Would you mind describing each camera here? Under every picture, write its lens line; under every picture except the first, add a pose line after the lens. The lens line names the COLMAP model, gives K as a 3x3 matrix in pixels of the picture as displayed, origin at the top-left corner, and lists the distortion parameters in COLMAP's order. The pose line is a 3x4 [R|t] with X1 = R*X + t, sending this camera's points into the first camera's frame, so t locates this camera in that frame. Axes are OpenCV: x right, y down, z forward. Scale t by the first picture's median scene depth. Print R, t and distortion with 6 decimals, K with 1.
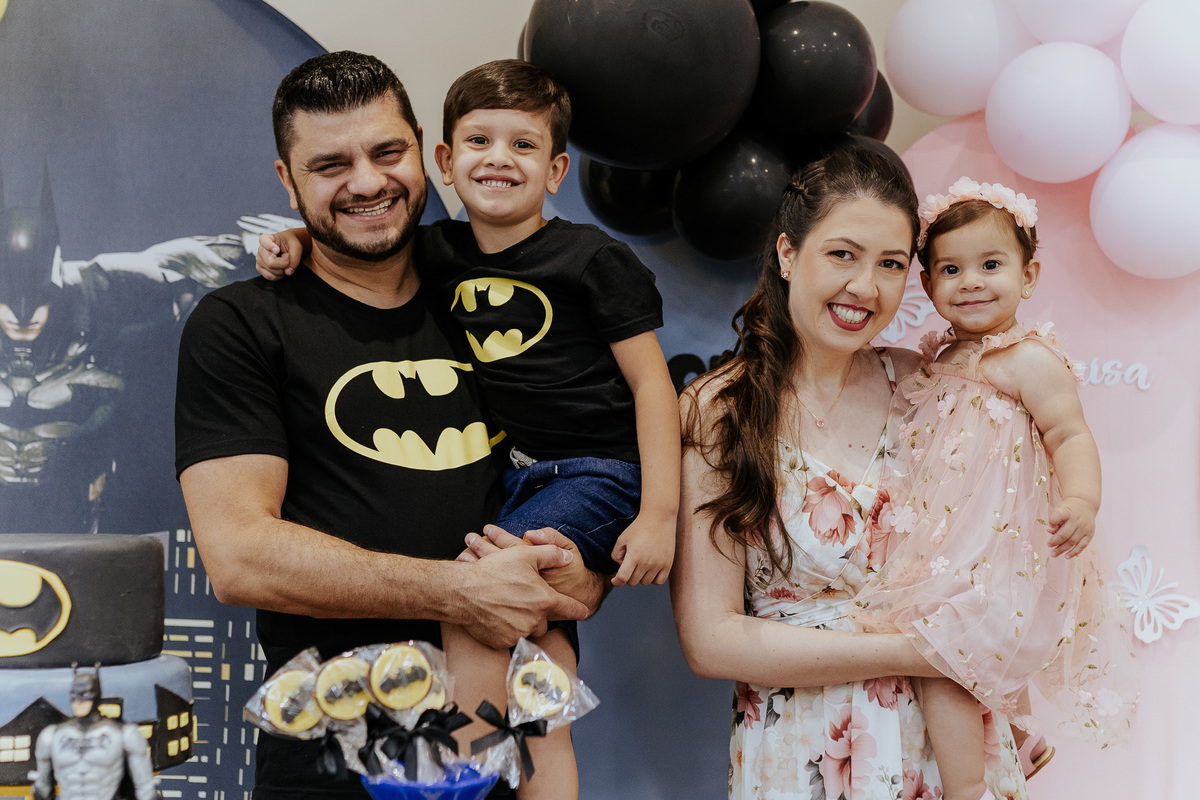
lens RADIAL K [[1823.7, 0, 602.1], [0, 1823.7, 400.6], [0, 0, 1]] dist [0.039175, -0.182938]
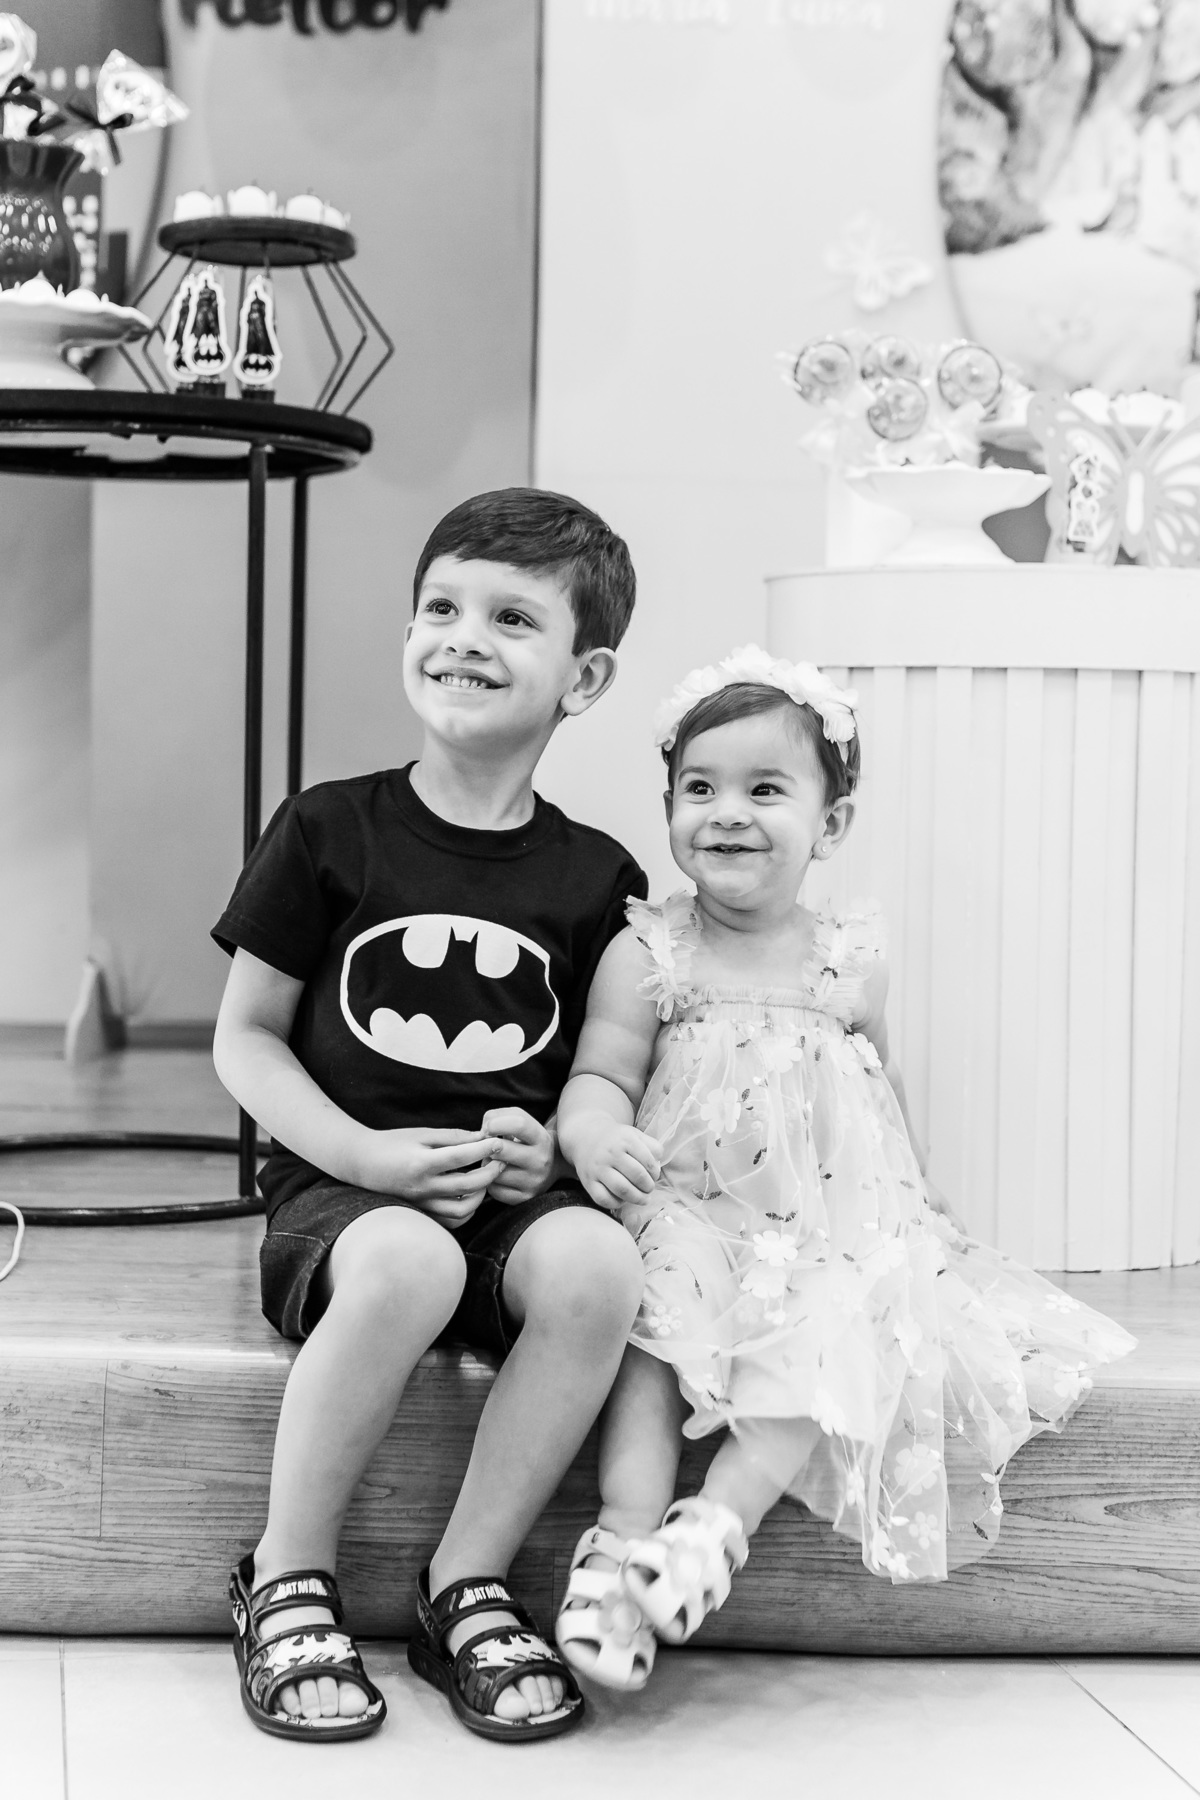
lens RADIAL K [[2741.9, 0, 600.4], [0, 2741.9, 886.6], [0, 0, 1]] dist [0.017279, -0.070468]
pose [[0.999462, 0.016074, 0.028576, 0.201538], [-0.018688, 0.995427, 0.093681, 0.465024], [-0.026939, -0.094165, 0.995192, -0.630797]]
